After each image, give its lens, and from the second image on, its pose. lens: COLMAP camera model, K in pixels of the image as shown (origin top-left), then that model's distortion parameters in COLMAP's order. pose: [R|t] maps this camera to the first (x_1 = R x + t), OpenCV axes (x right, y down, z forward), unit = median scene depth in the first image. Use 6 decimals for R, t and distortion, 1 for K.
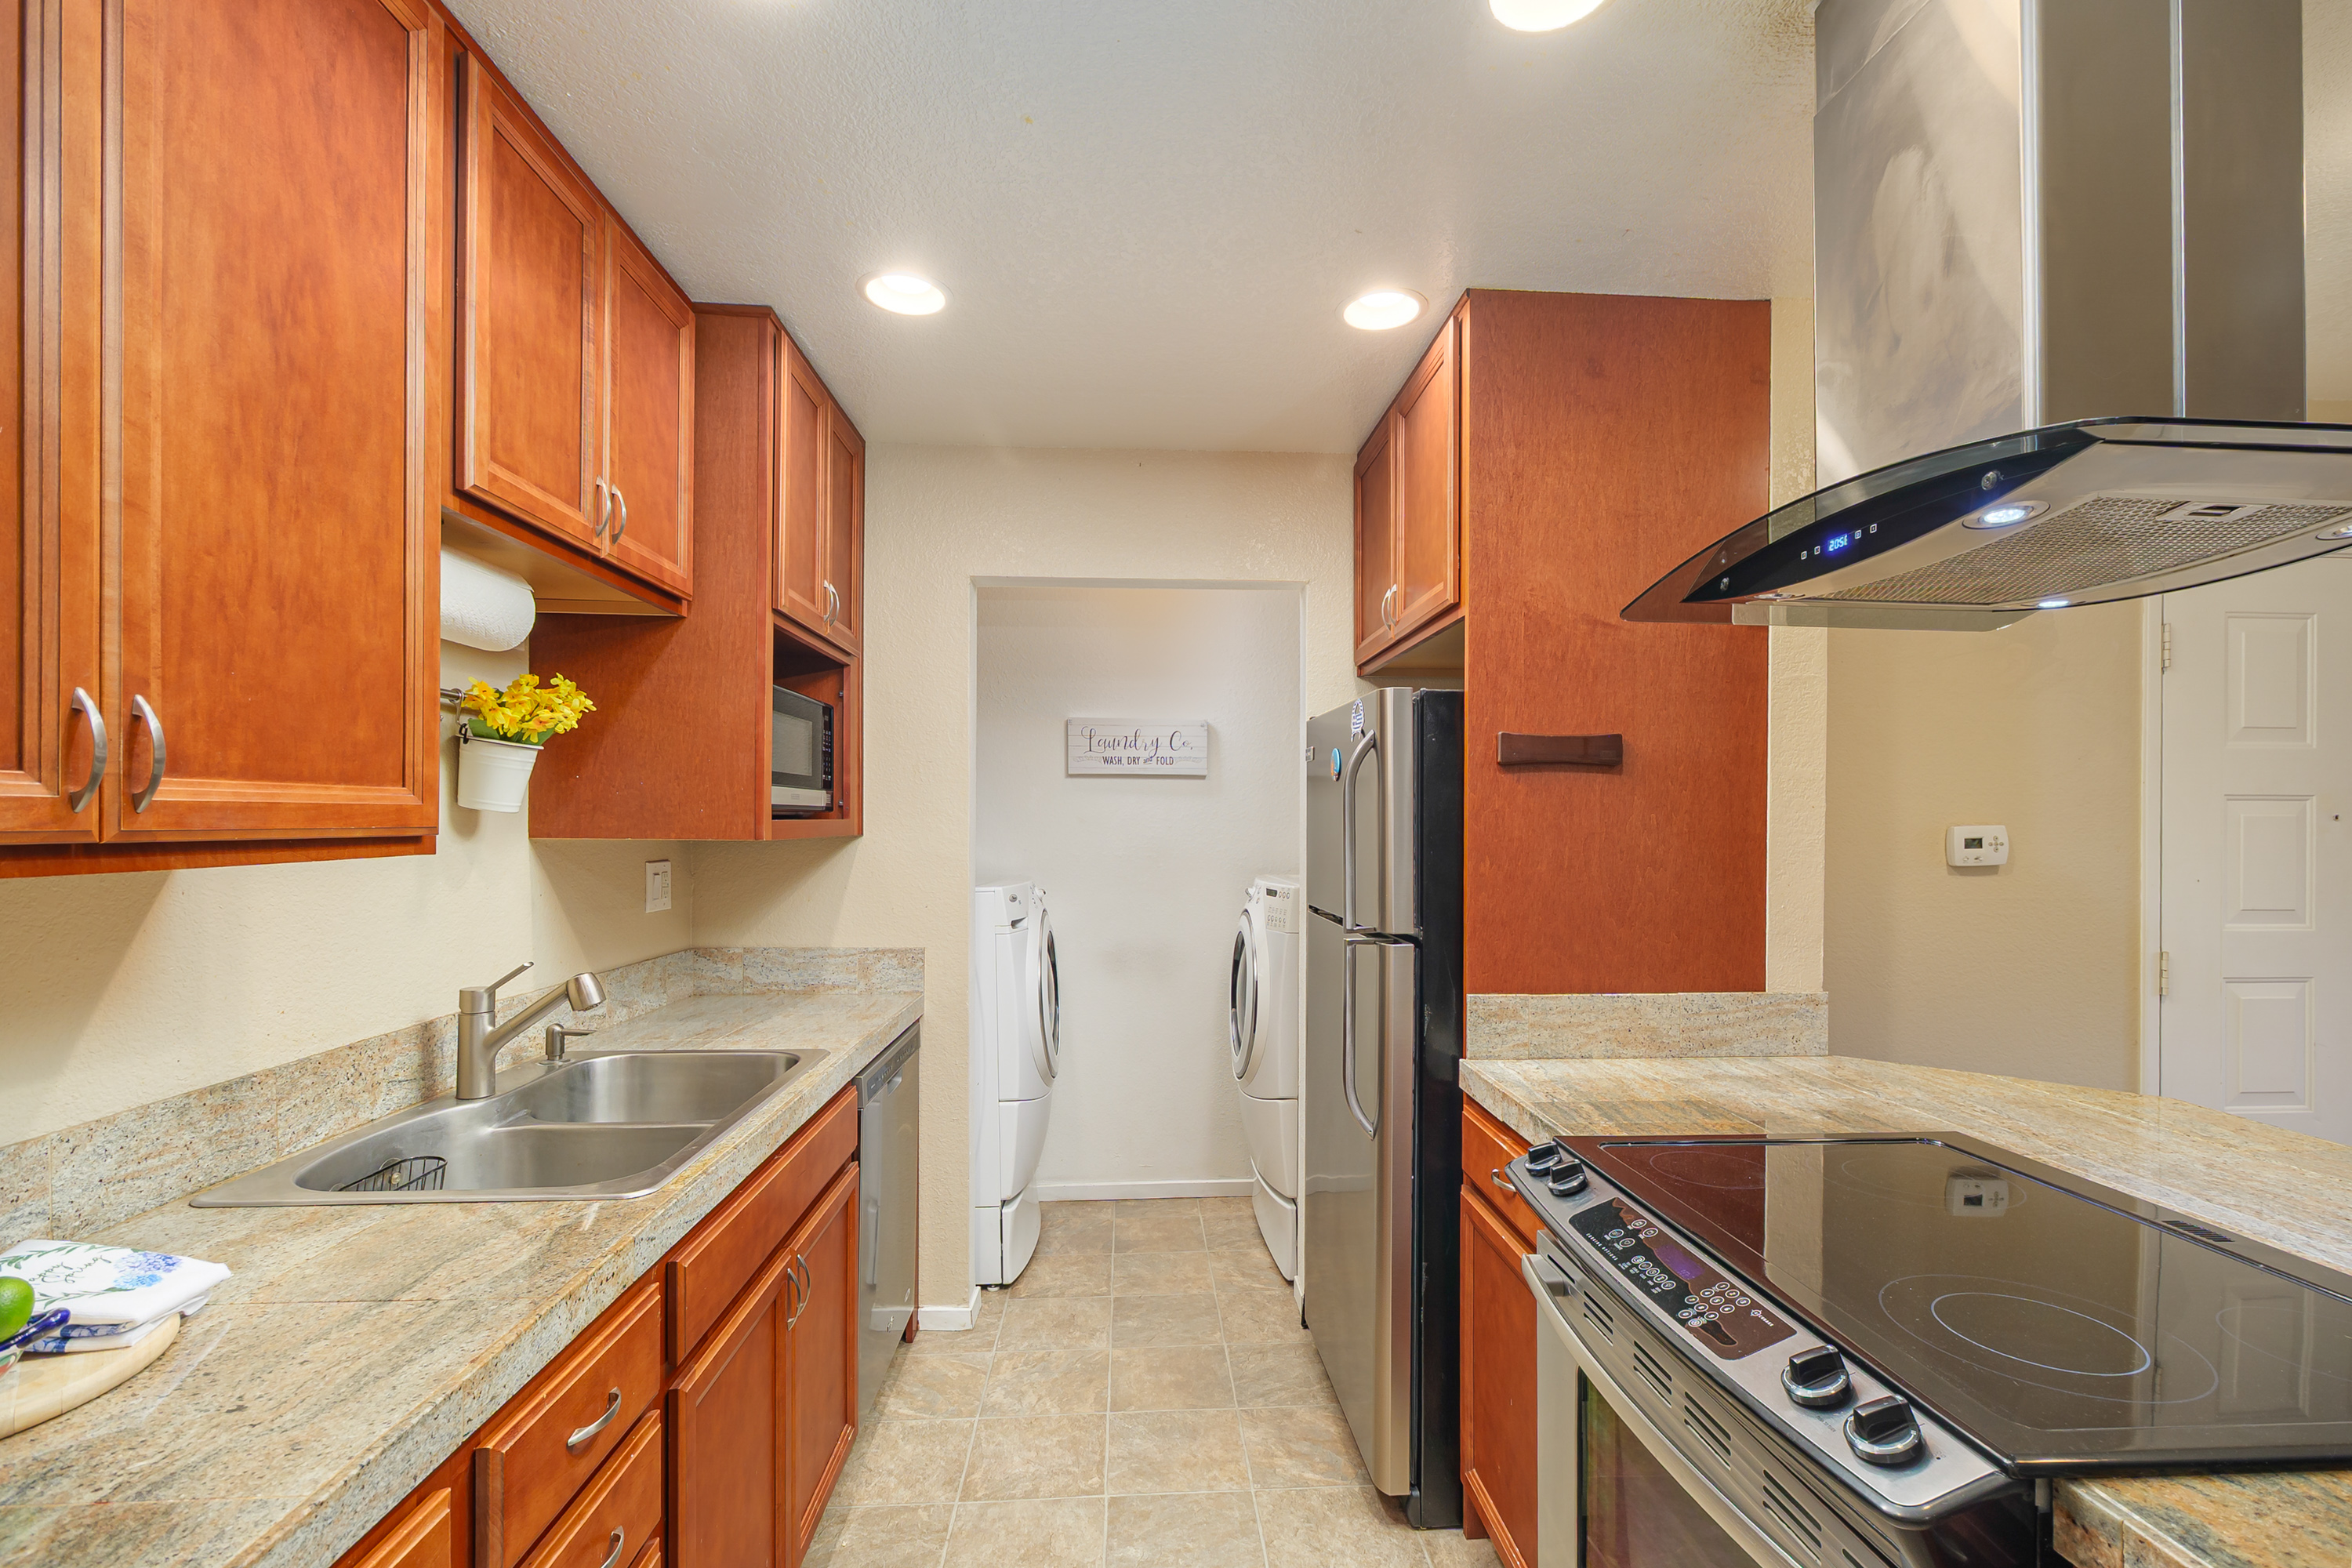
lens RADIAL K [[1037.3, 0, 1195.3], [0, 1037.3, 825.1], [0, 0, 1]] dist [0.001010, -0.001811]
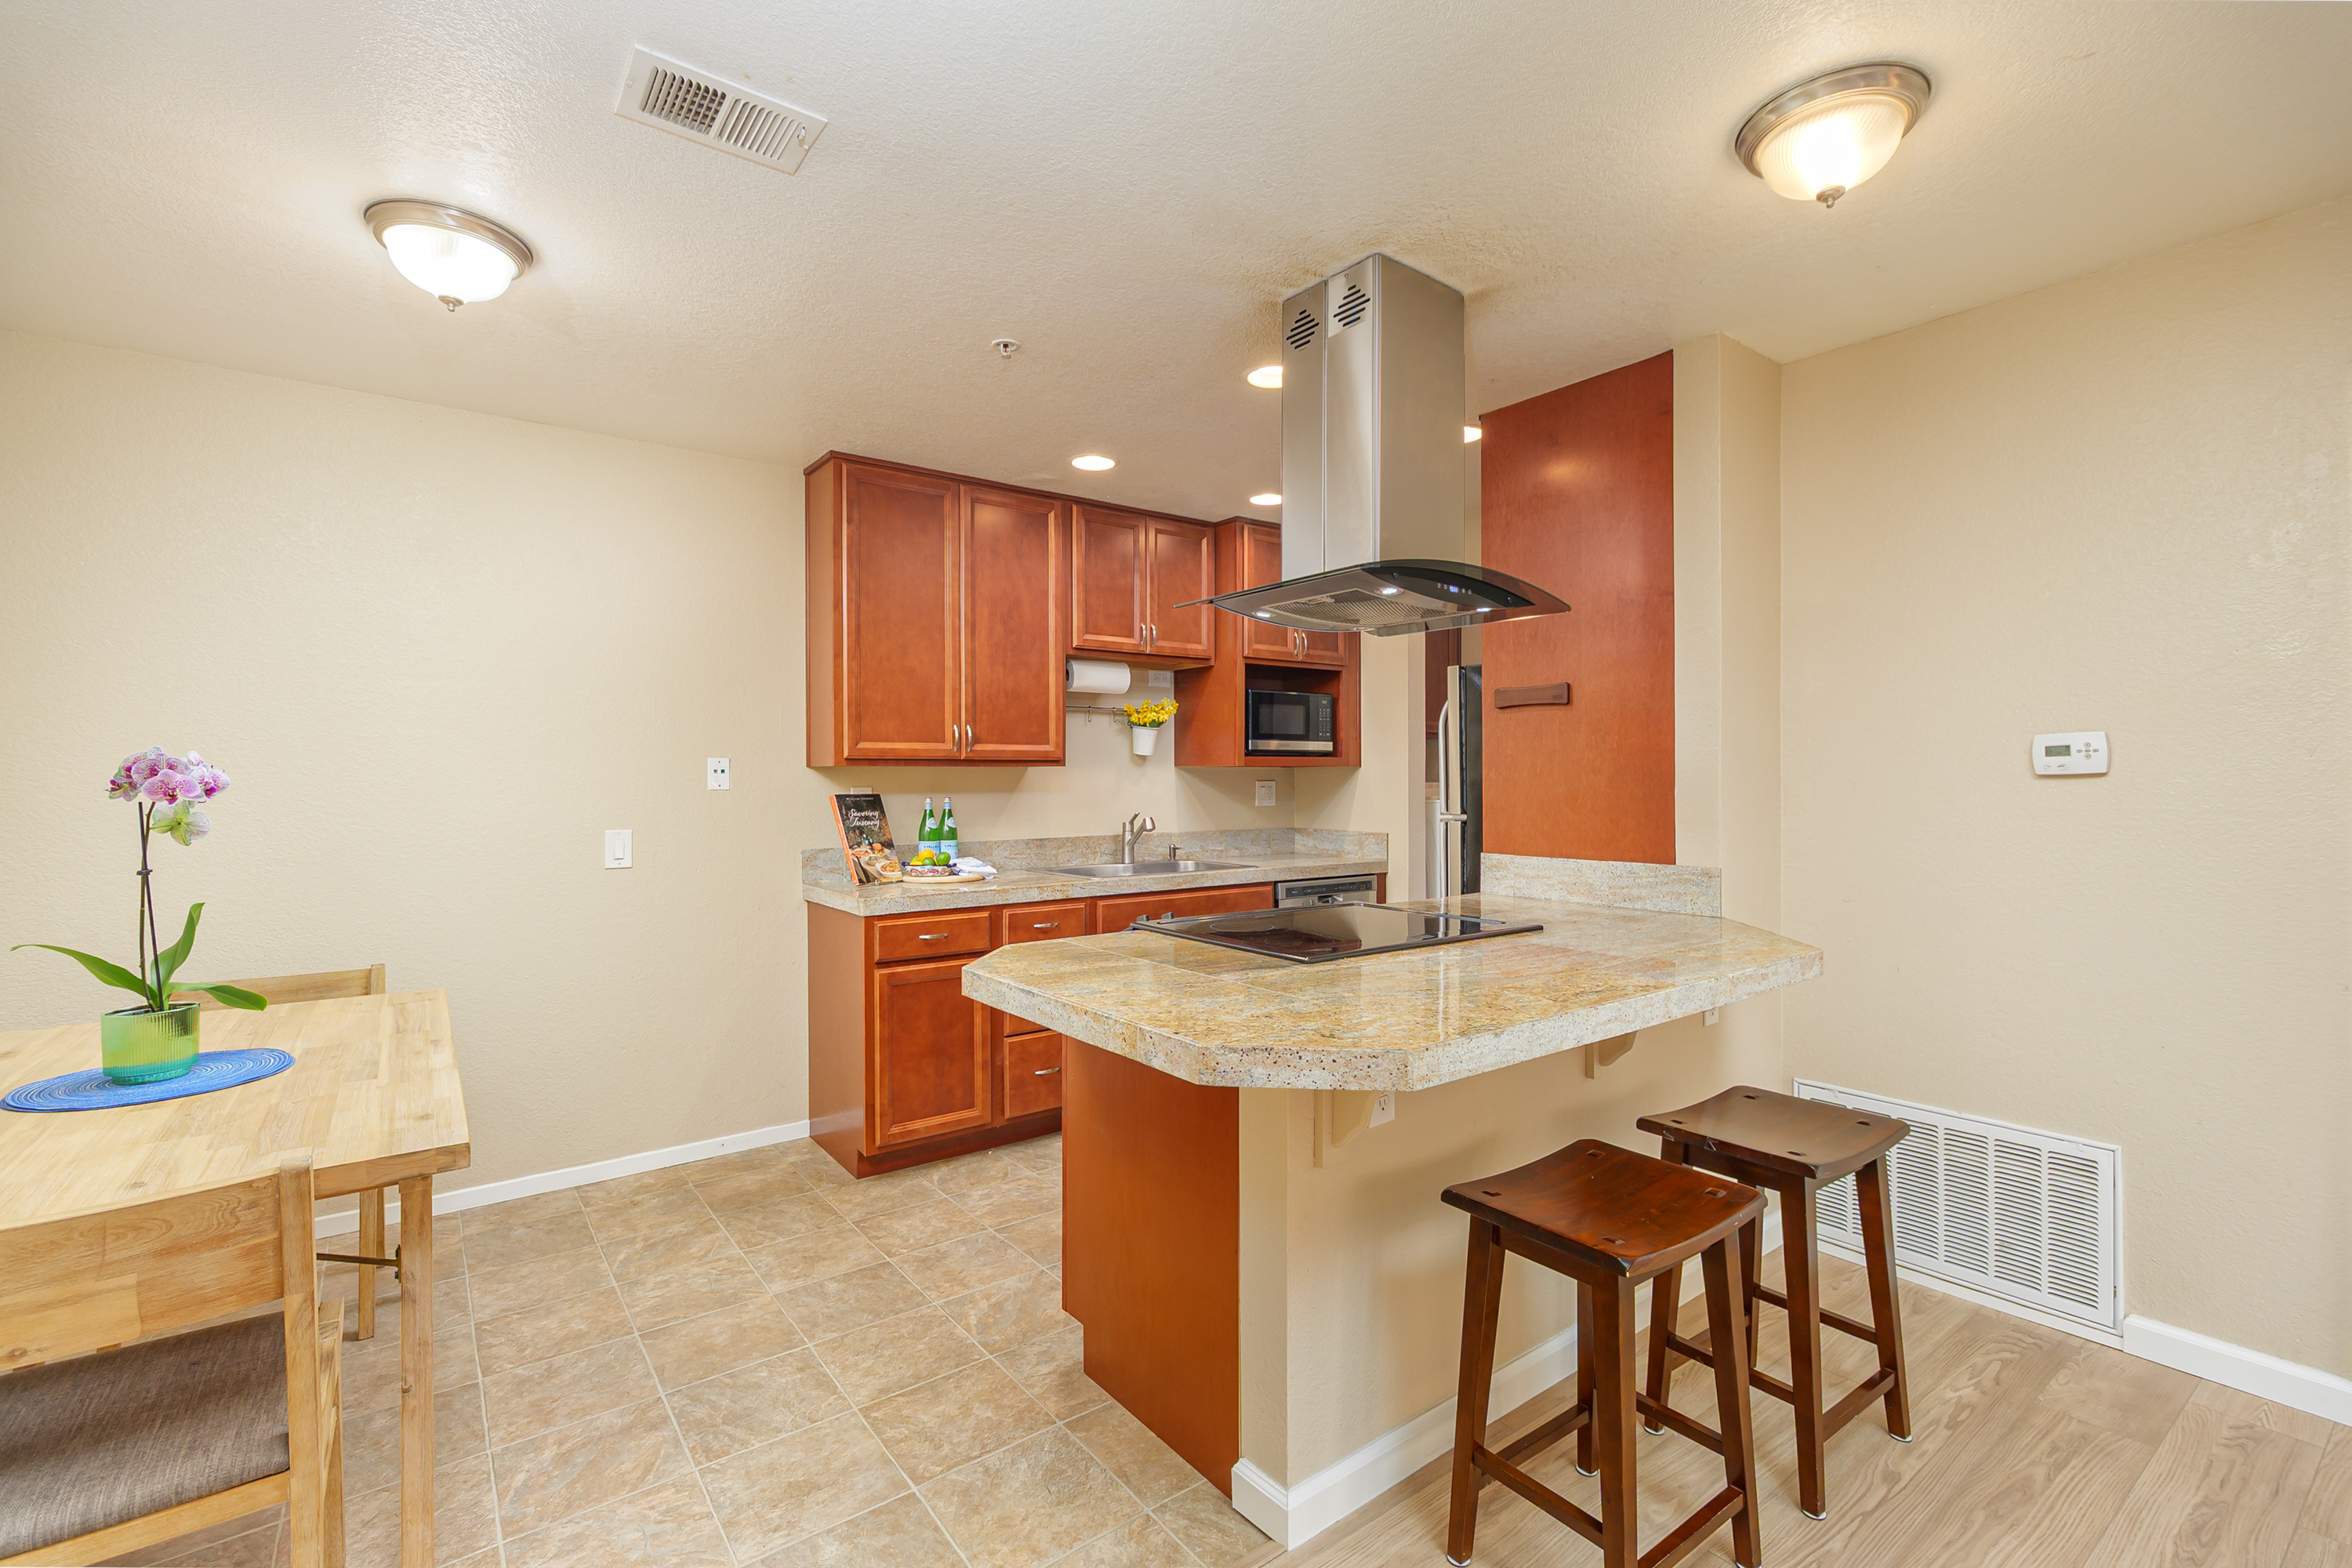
lens RADIAL K [[1037.3, 0, 1190.6], [0, 1037.3, 783.0], [0, 0, 1]] dist [0.001010, -0.001811]
pose [[0.550831, -0.004699, -0.834604, 1.588546], [0.003362, 0.999989, -0.003411, 0.068754], [0.834610, -0.000927, 0.550840, -0.308747]]
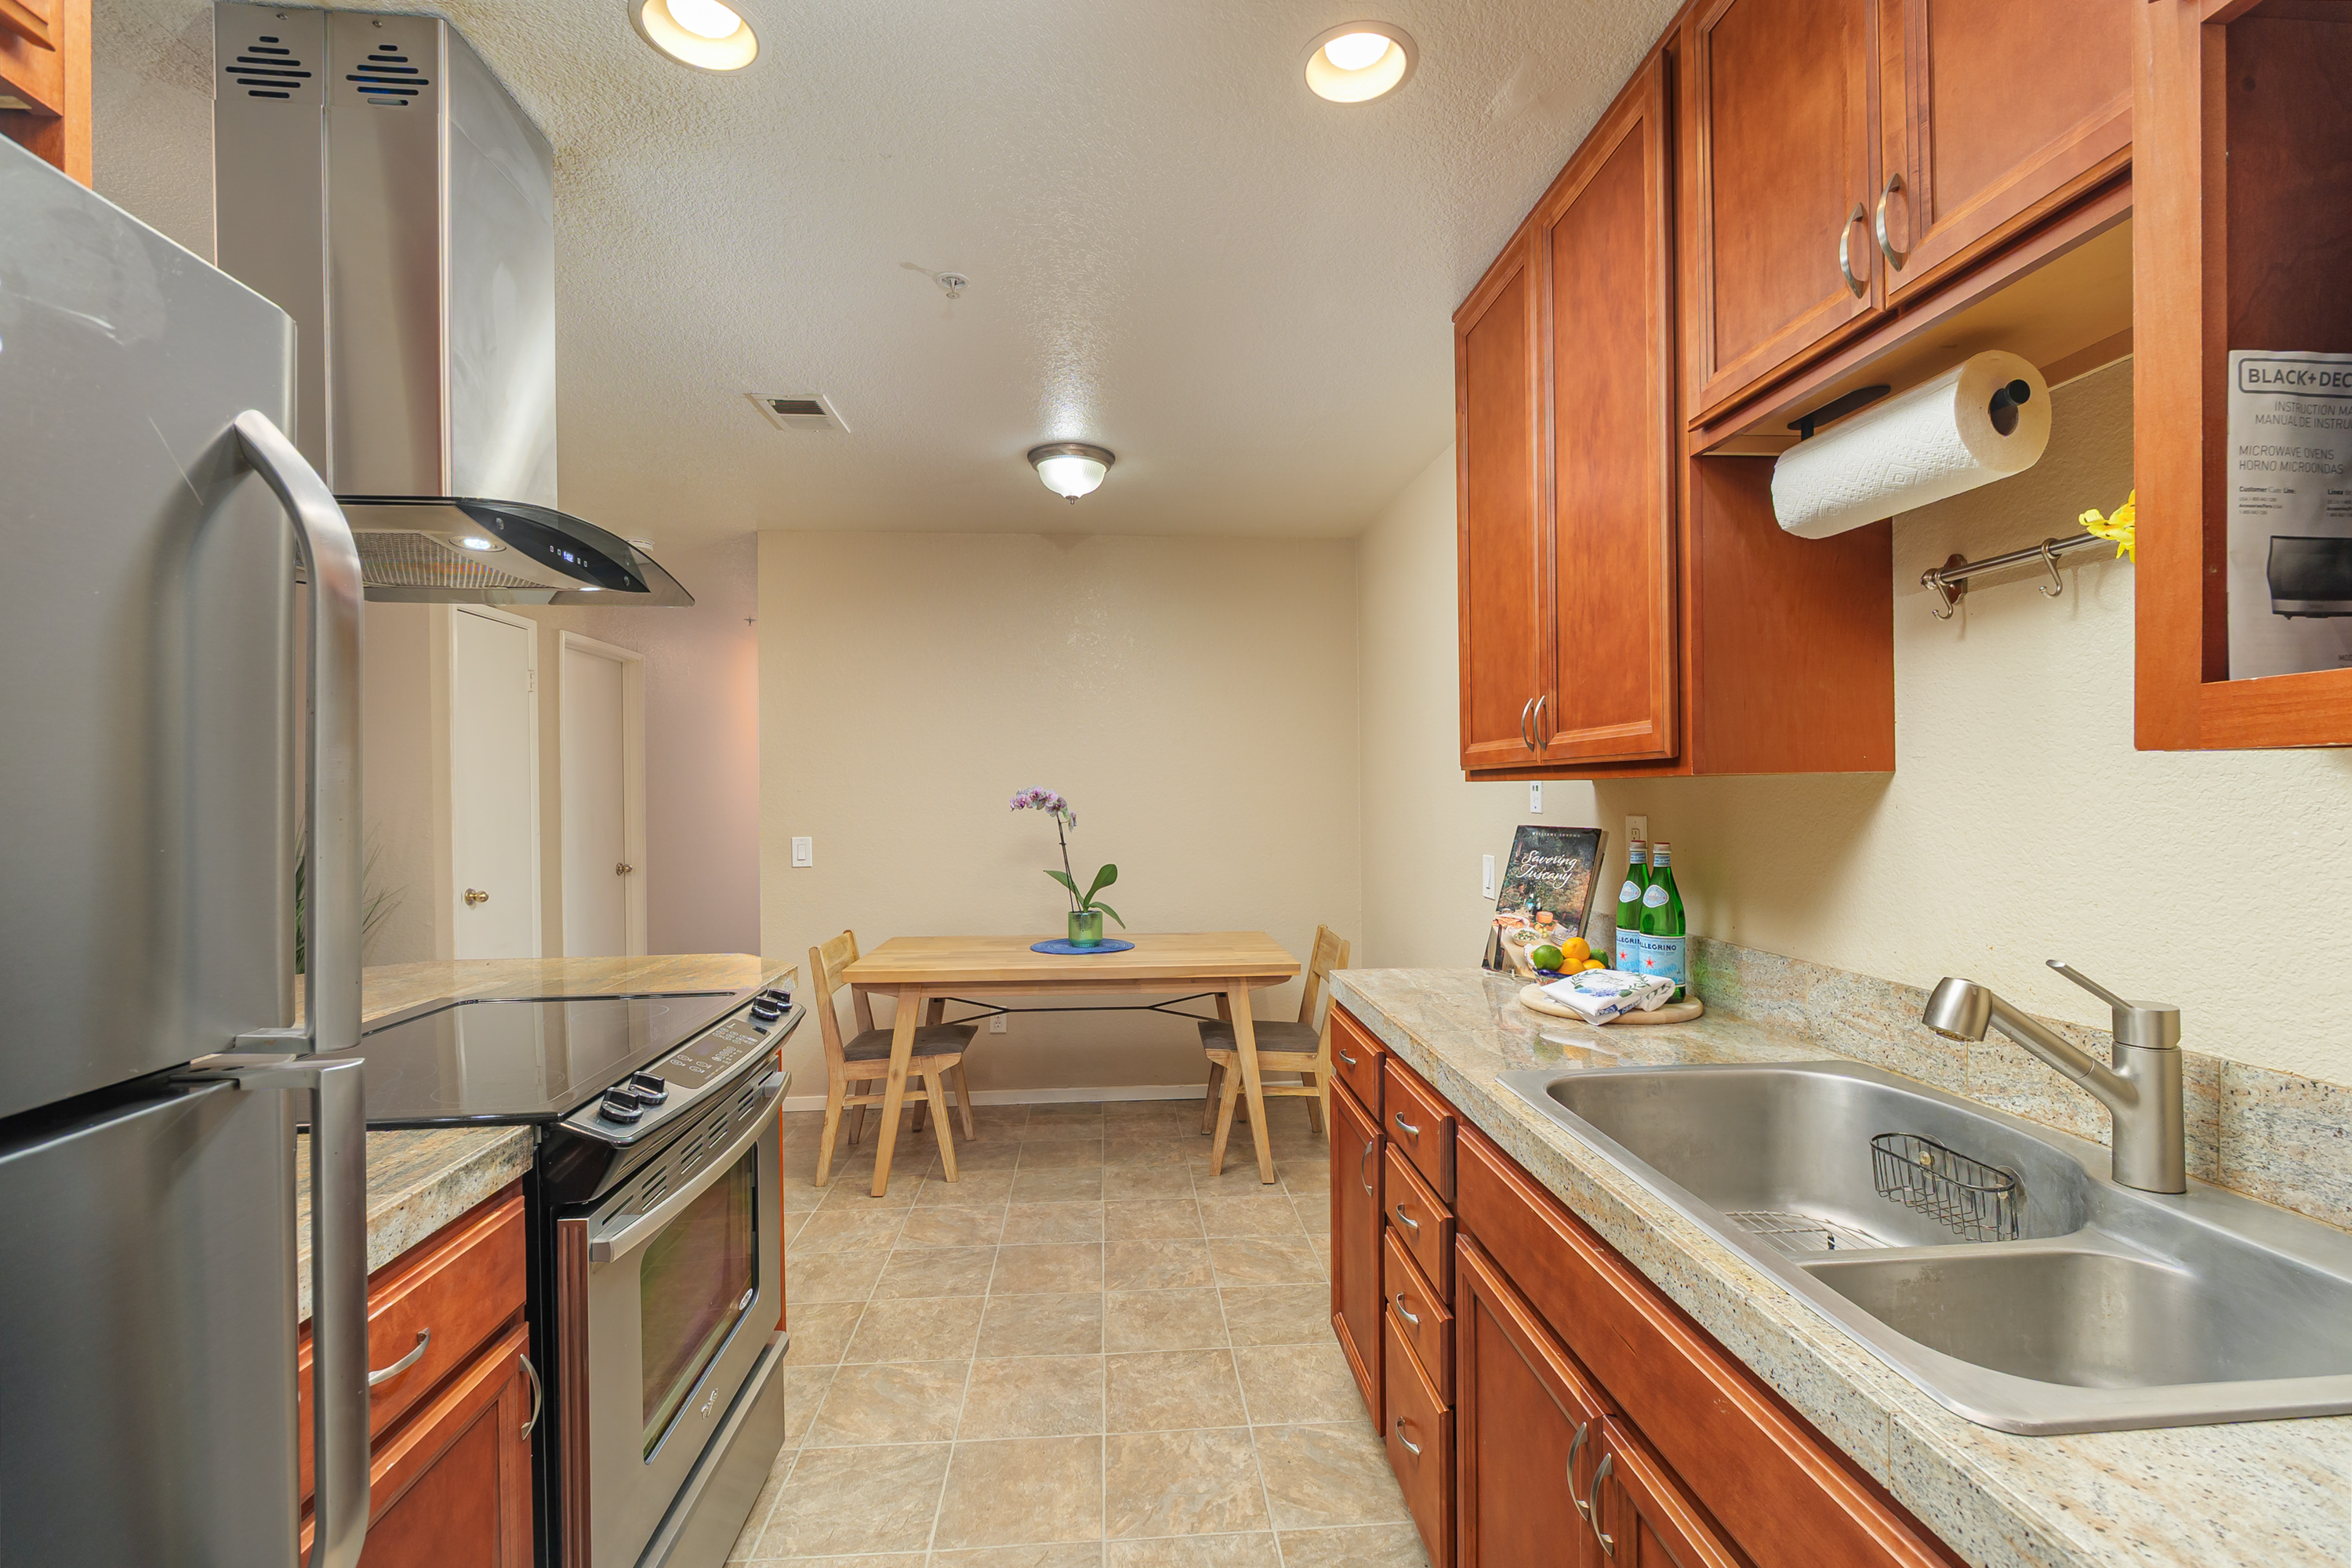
lens RADIAL K [[1037.3, 0, 1164.4], [0, 1037.3, 794.6], [0, 0, 1]] dist [0.001010, -0.001811]
pose [[-0.999965, 0.006405, -0.005426, -0.117529], [0.006340, 0.999909, 0.011945, 0.022937], [0.005502, 0.011911, -0.999914, 1.617824]]
